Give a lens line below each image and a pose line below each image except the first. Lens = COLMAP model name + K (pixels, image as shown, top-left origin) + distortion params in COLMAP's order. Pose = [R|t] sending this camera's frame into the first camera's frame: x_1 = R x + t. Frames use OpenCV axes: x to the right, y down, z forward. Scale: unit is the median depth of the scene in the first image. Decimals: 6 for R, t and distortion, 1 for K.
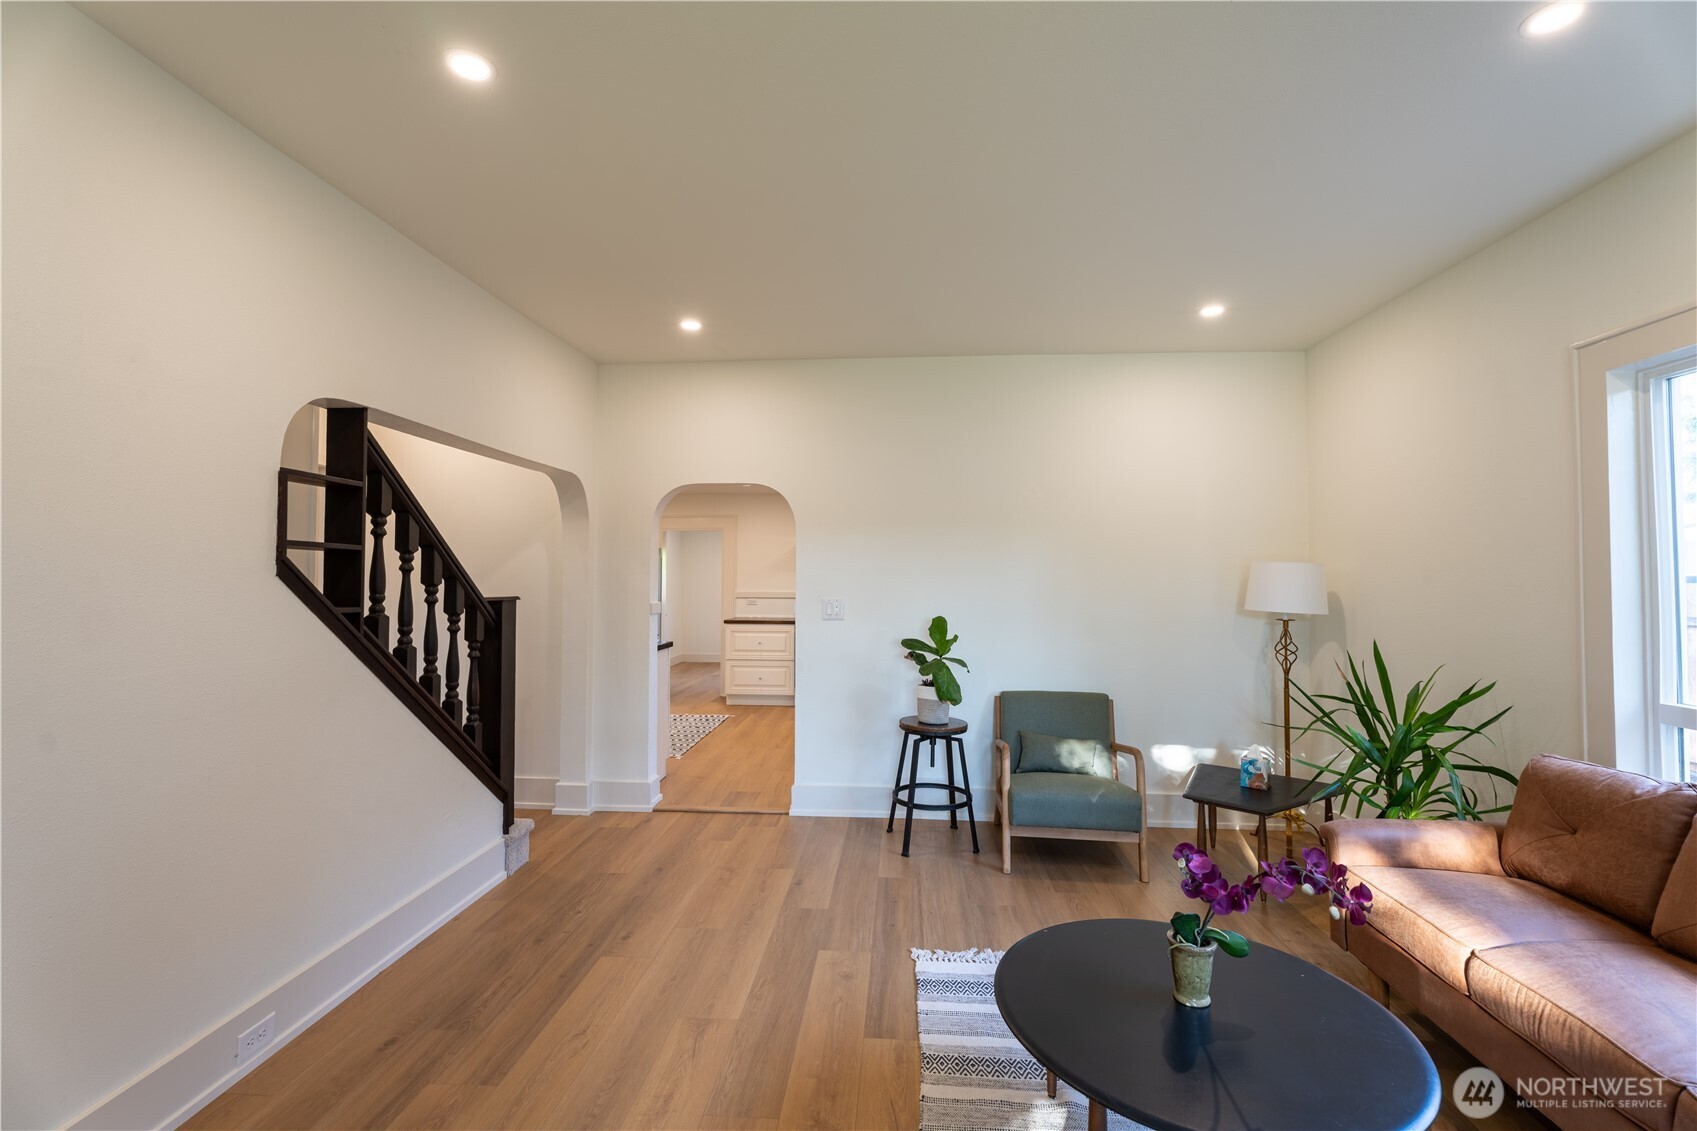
lens RADIAL K [[748.5, 0, 847.9], [0, 748.5, 561.1], [0, 0, 1]] dist [-0.000022, 0.000419]
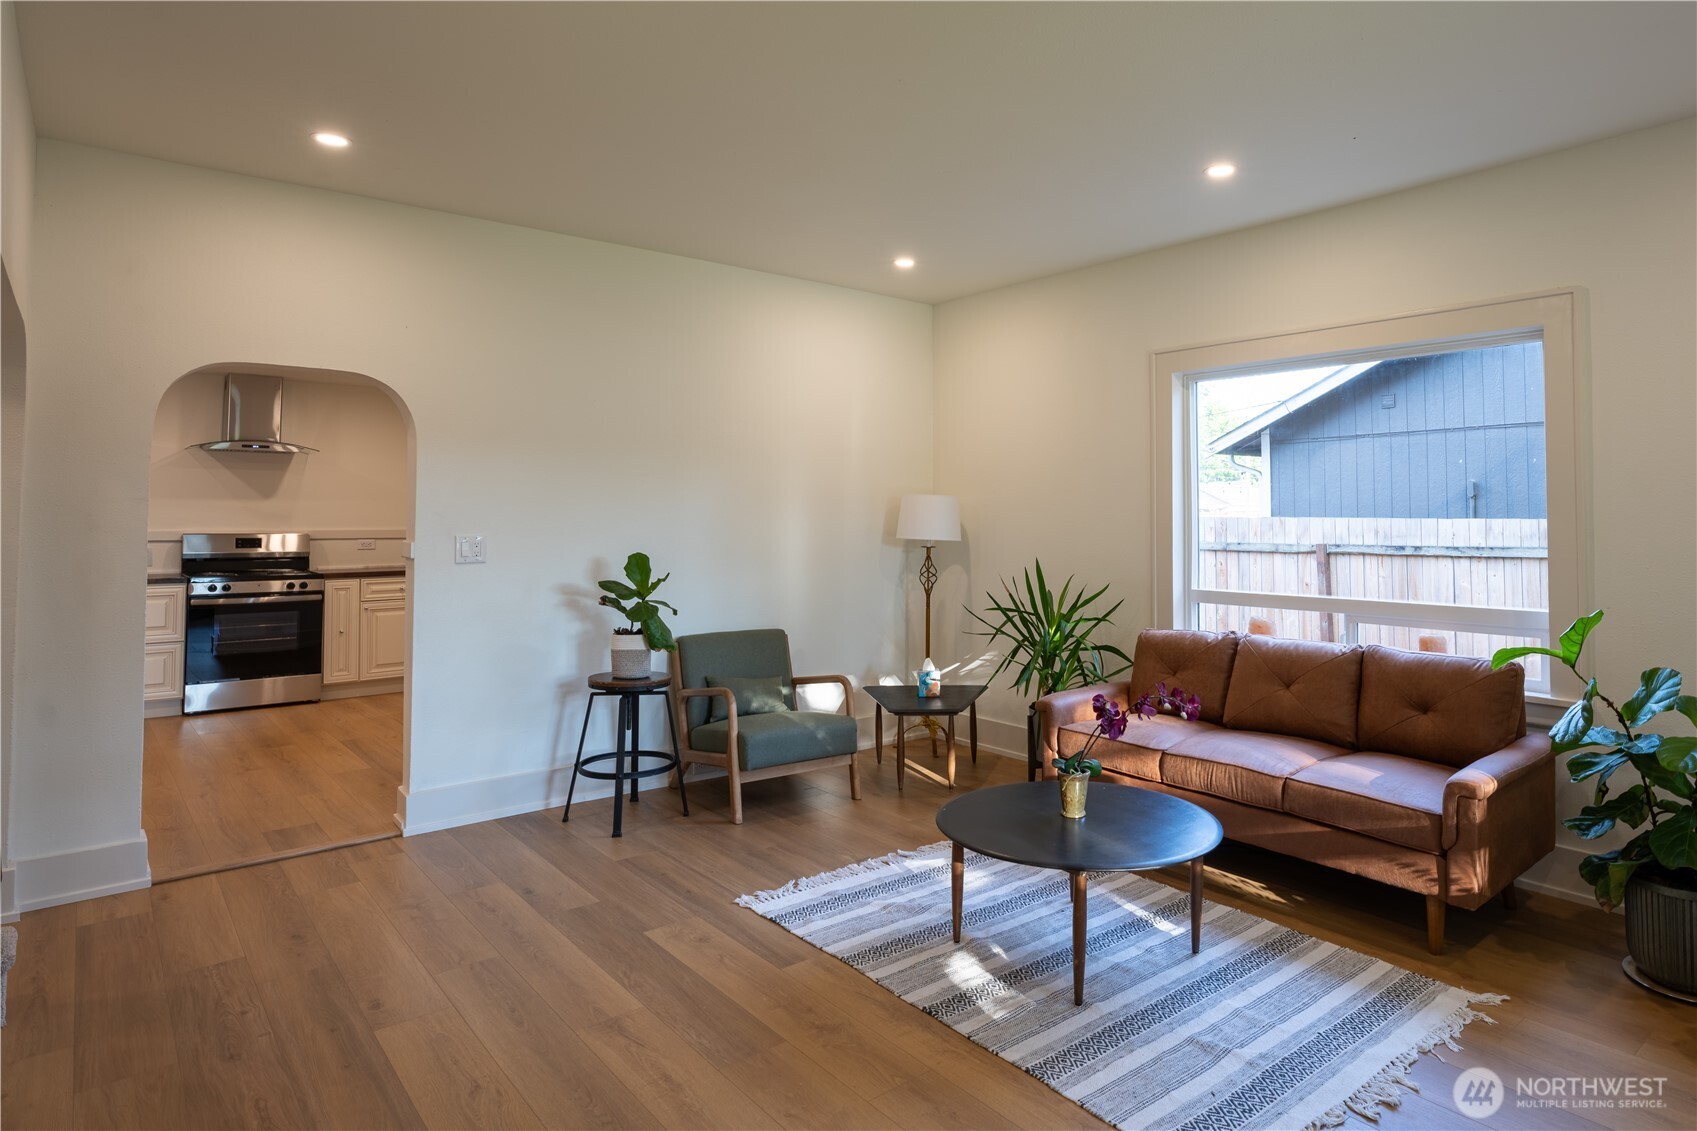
lens RADIAL K [[979.0, 0, 956.0], [0, 979.0, 481.8], [0, 0, 1]] dist [0.000433, 0.000636]
pose [[0.693540, 0.021964, 0.720083, -0.500284], [-0.017931, 0.999752, -0.013225, 0.001021], [-0.720195, -0.003739, 0.693762, -0.044951]]
